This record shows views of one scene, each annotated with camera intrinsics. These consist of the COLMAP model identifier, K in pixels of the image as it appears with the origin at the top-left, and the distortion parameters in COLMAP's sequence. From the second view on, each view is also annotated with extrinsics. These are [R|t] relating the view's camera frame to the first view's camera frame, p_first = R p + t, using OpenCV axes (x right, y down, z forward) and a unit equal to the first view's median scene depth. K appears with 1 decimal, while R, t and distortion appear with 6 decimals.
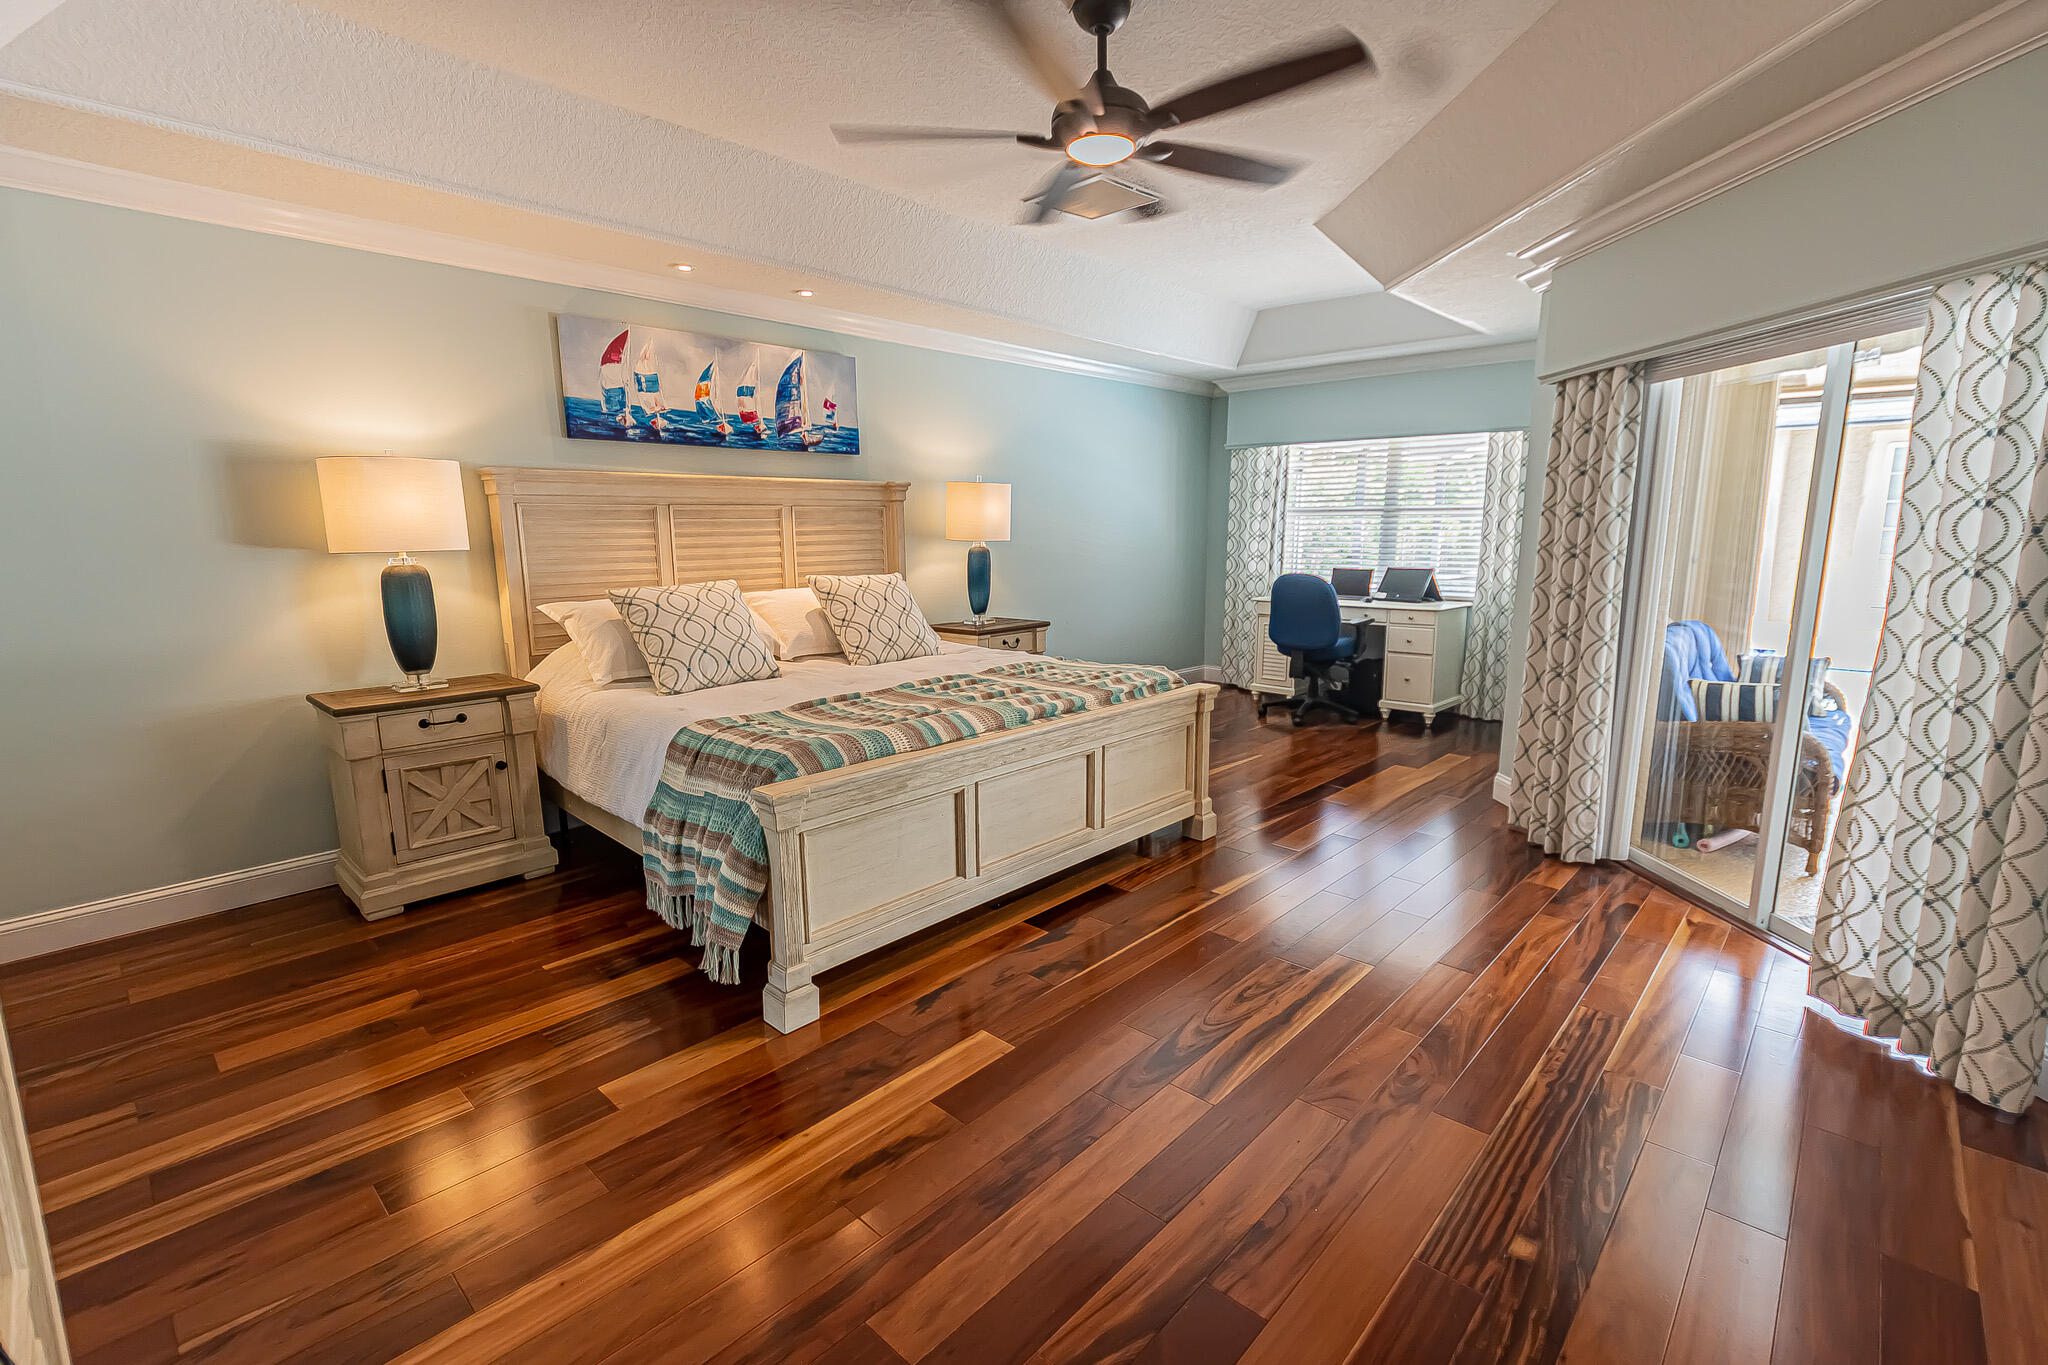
lens RADIAL K [[899.5, 0, 1041.3], [0, 899.5, 681.6], [0, 0, 1]] dist [0.010499, -0.011954]
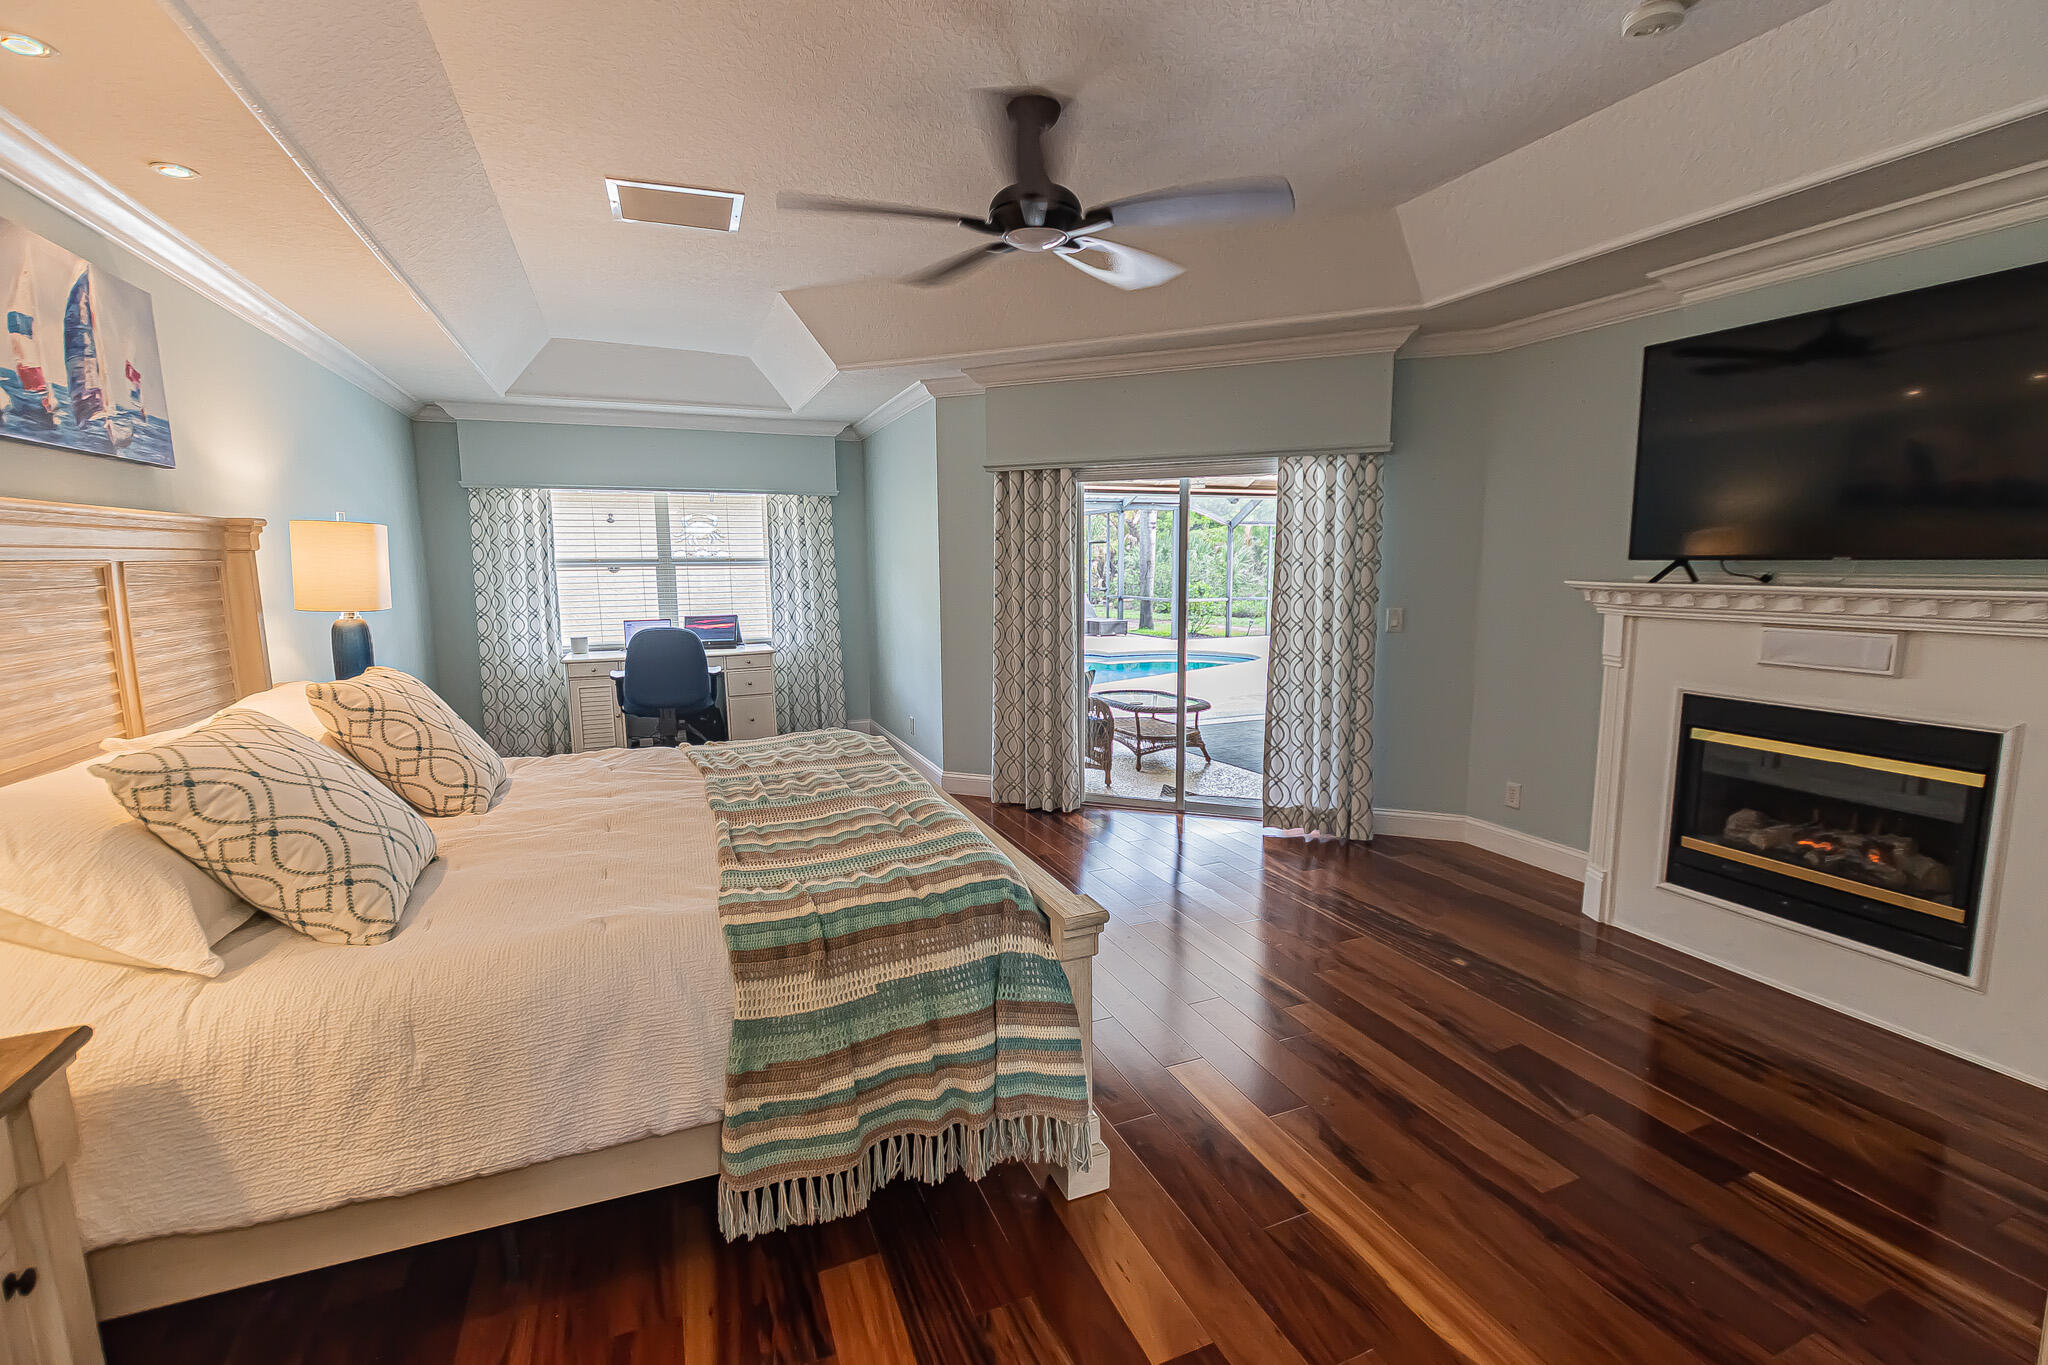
lens RADIAL K [[884.1, 0, 1024.0], [0, 884.1, 682.5], [0, 0, 1]] dist [-0.001814, -0.000482]
pose [[0.431515, -0.124082, 0.893531, -0.371705], [0.162790, 0.984945, 0.058160, -0.052225], [-0.887296, 0.120361, 0.445218, 0.236629]]
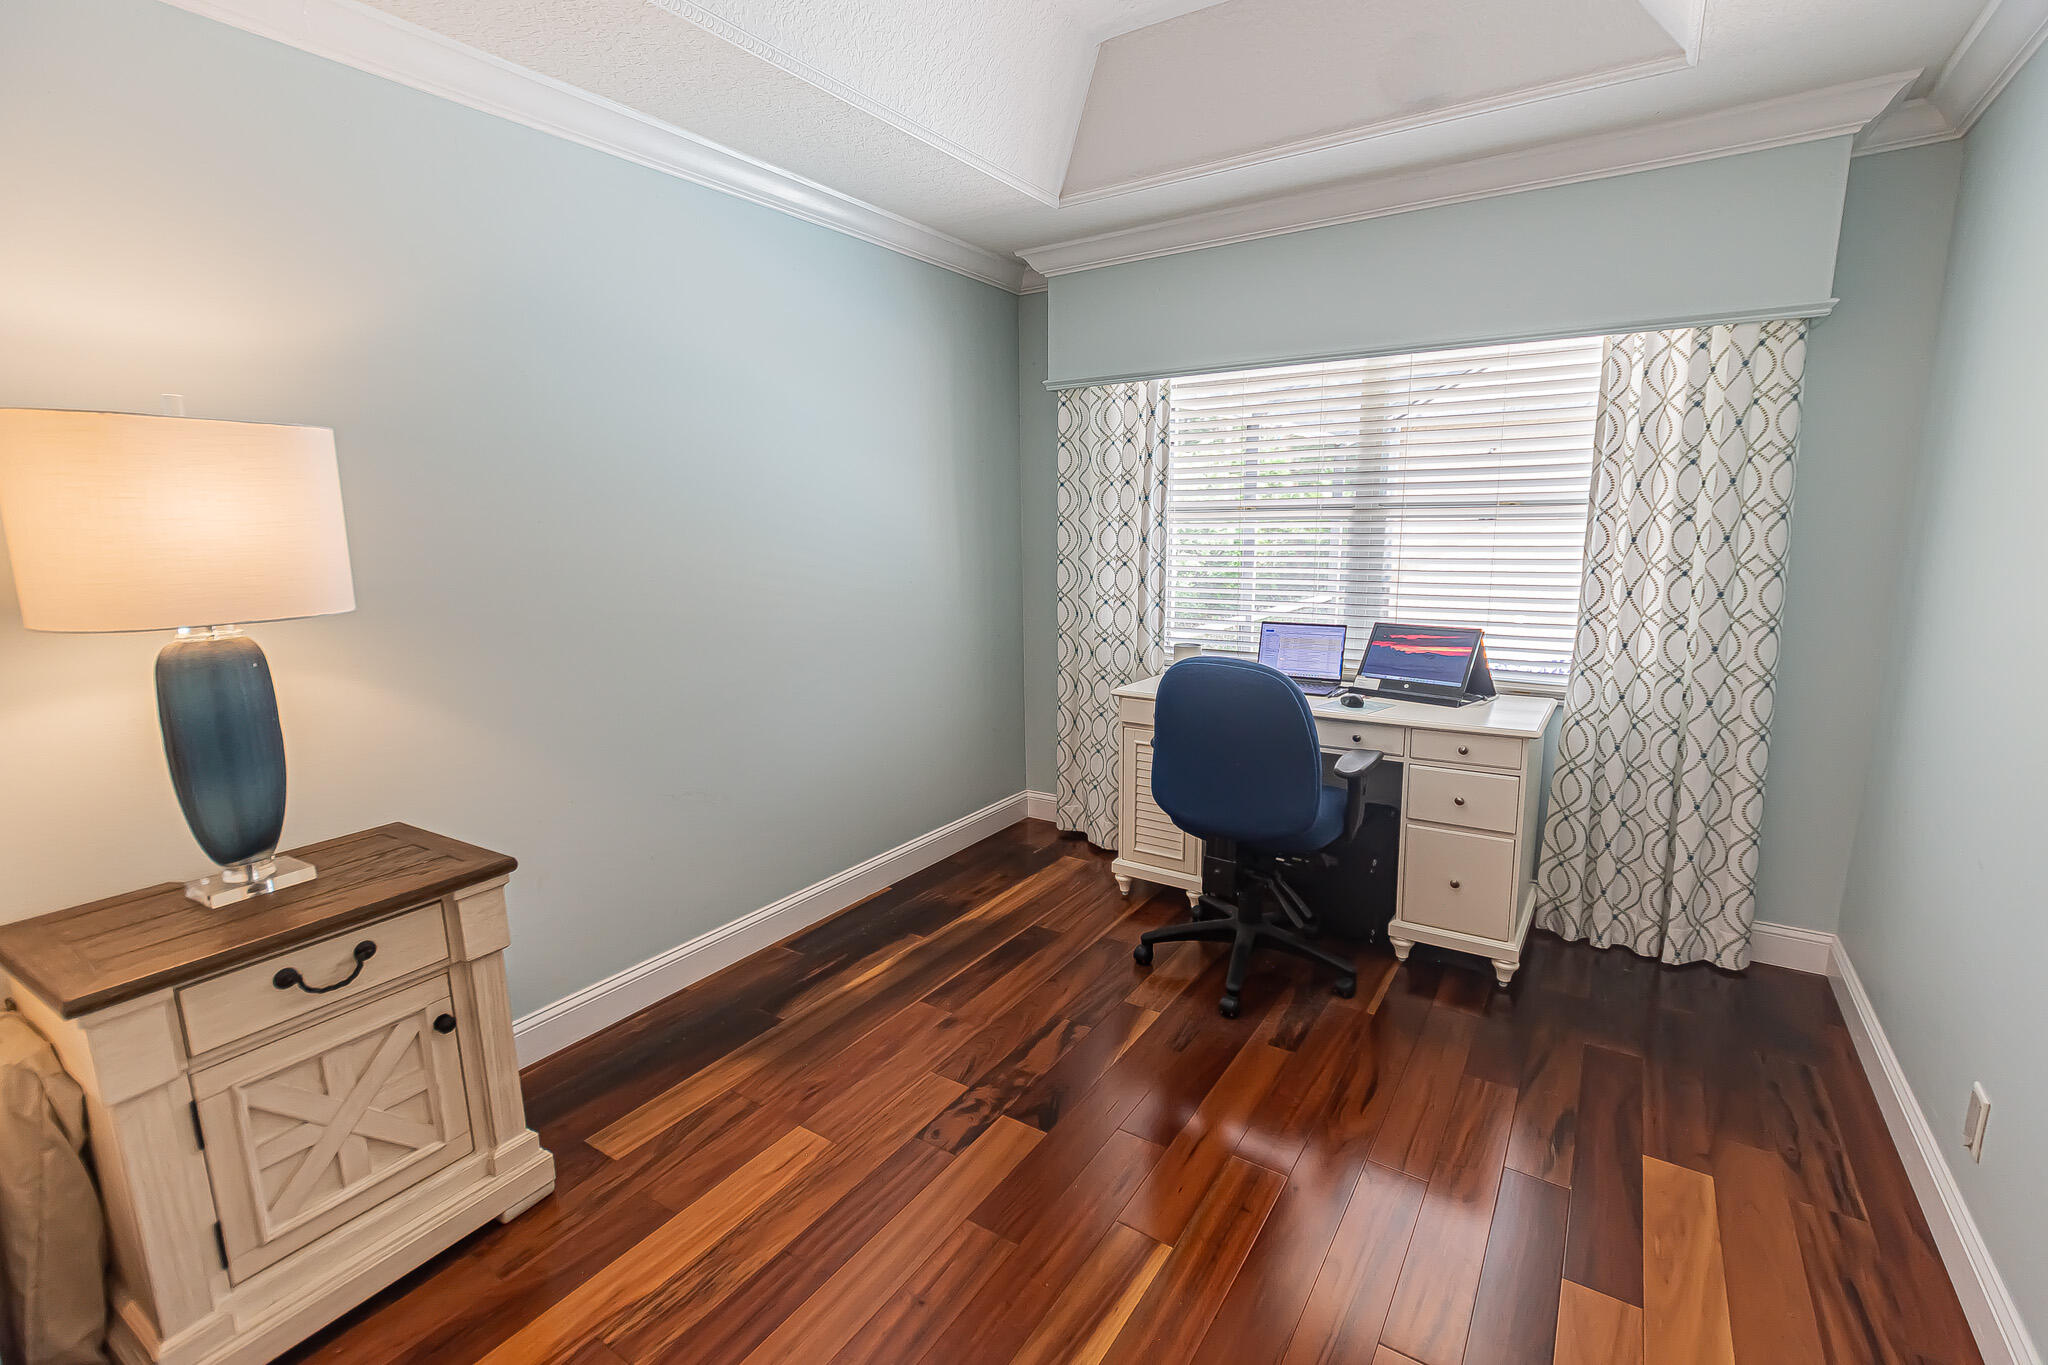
lens RADIAL K [[899.5, 0, 1041.3], [0, 899.5, 681.6], [0, 0, 1]] dist [0.010499, -0.011954]
pose [[0.986102, -0.037798, 0.161785, 0.129967], [0.037213, 0.999285, 0.006642, -0.110804], [-0.161920, -0.000530, 0.986804, 0.572667]]
